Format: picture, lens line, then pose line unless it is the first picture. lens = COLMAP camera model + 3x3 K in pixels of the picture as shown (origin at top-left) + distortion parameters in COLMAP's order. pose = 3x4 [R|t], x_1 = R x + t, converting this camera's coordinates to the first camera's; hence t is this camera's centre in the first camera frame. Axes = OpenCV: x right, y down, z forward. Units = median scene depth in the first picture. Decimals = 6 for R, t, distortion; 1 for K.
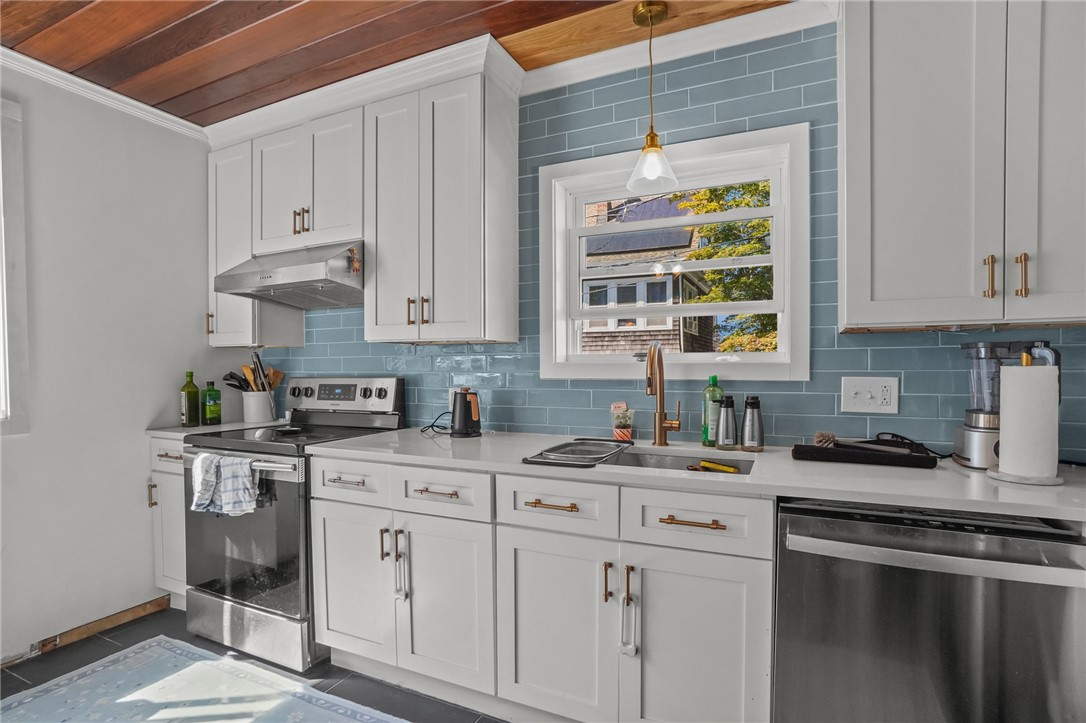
lens RADIAL K [[529.5, 0, 545.1], [0, 529.5, 366.3], [0, 0, 1]] dist [-0.049266, 0.024418]
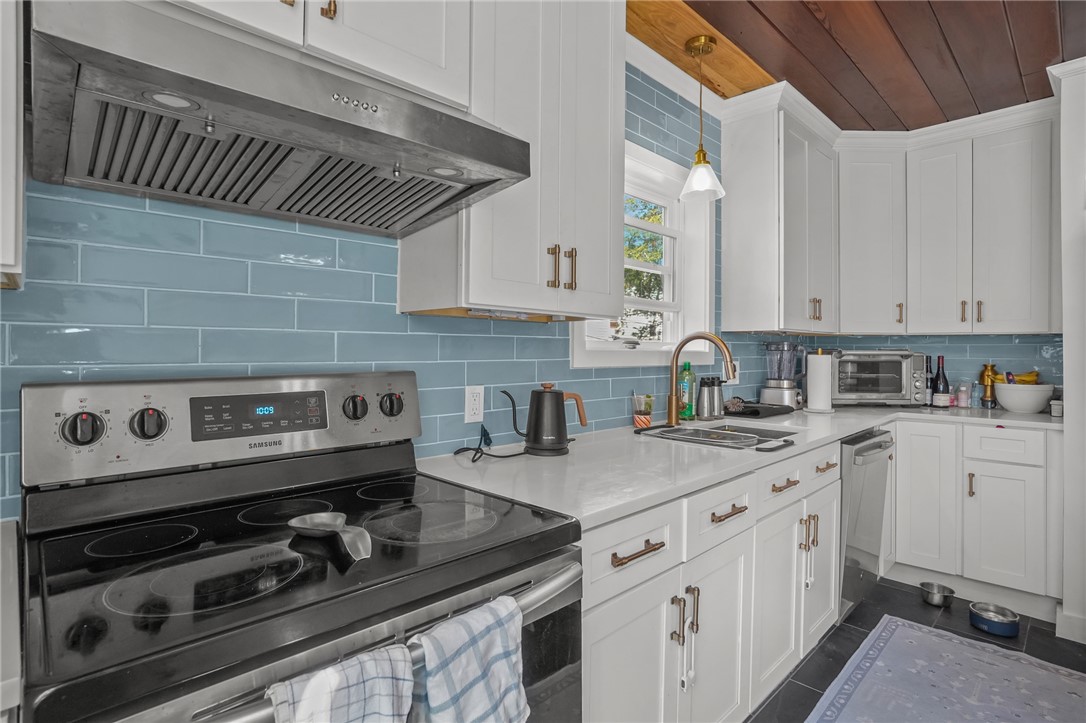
lens RADIAL K [[539.8, 0, 543.4], [0, 539.8, 345.4], [0, 0, 1]] dist [-0.051937, 0.025660]
pose [[0.349732, 0.014472, 0.936738, -0.931200], [-0.009905, 0.999882, -0.011750, -0.001895], [-0.936798, -0.005169, 0.349834, 0.850007]]
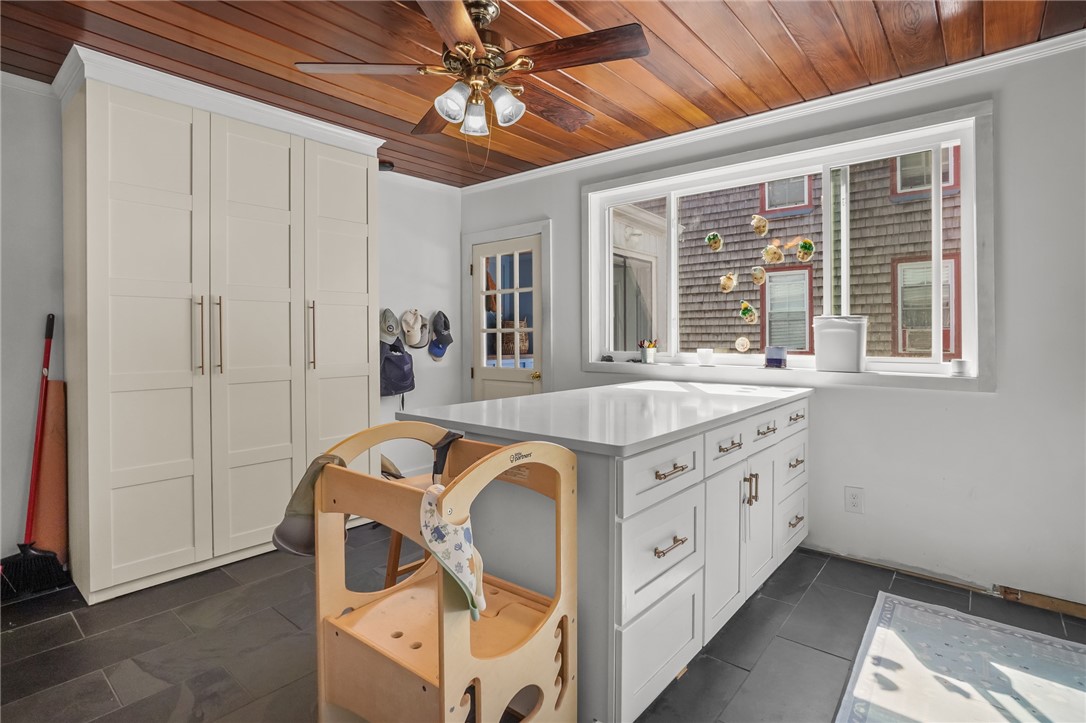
lens RADIAL K [[535.9, 0, 547.0], [0, 535.9, 334.2], [0, 0, 1]] dist [-0.006031, -0.000819]
pose [[-0.252708, 0.001917, -0.967541, 0.333892], [0.005829, 0.999983, 0.000459, -0.004209], [0.967525, -0.005524, -0.252715, 0.345395]]
